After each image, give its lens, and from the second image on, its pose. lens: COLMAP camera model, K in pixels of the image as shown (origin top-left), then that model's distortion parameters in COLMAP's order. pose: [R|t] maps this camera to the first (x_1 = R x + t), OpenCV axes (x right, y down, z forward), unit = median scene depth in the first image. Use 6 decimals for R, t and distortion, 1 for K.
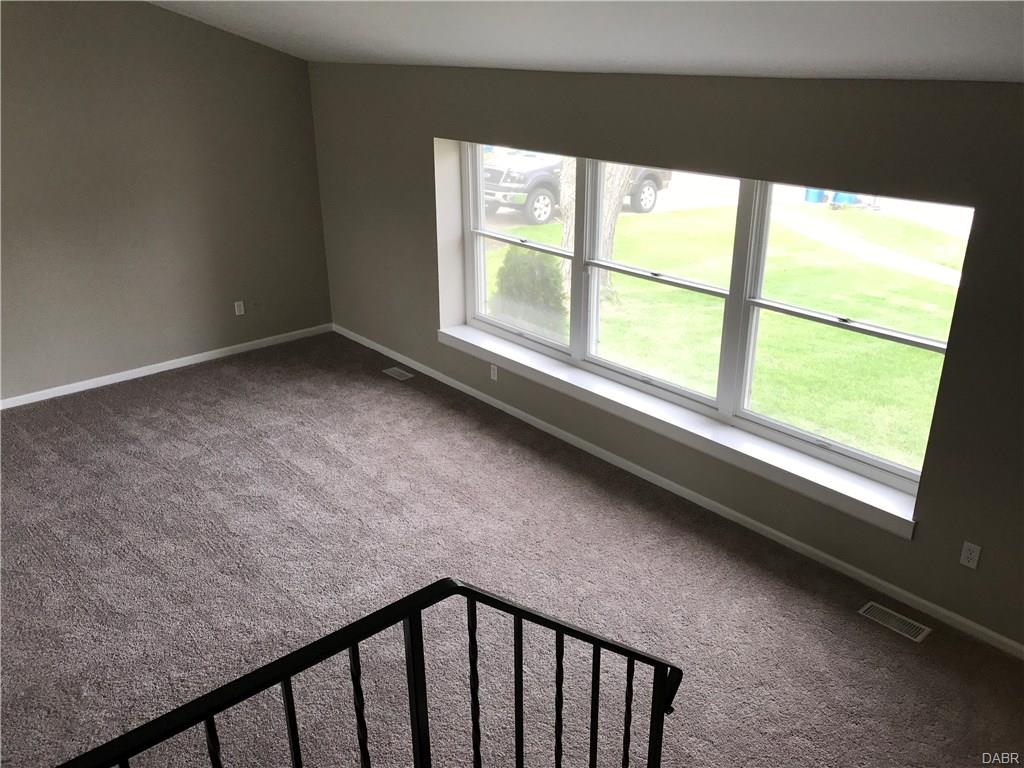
lens RADIAL K [[832.6, 0, 512.7], [0, 832.6, 382.2], [0, 0, 1]] dist [0.049953, -0.068787]
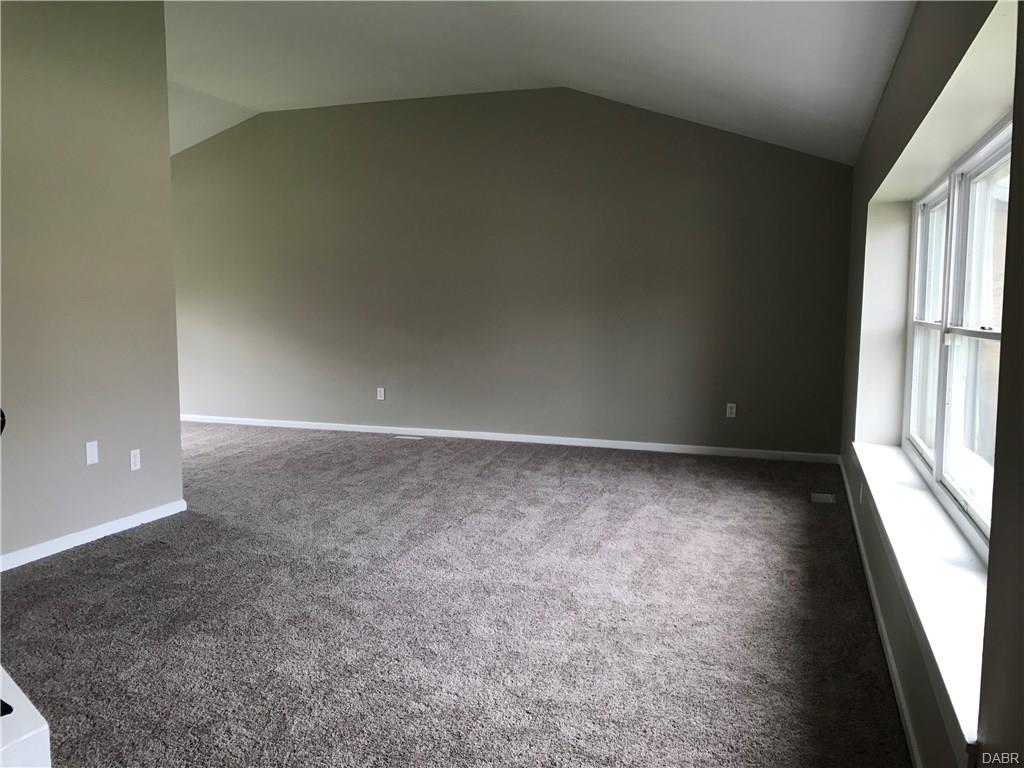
lens RADIAL K [[832.6, 0, 511.0], [0, 832.6, 385.8], [0, 0, 1]] dist [0.049953, -0.068787]
pose [[0.485406, 0.086701, -0.869979, 0.530760], [-0.334892, 0.937615, -0.093412, 0.083669], [0.807606, 0.336692, 0.484160, 0.409037]]
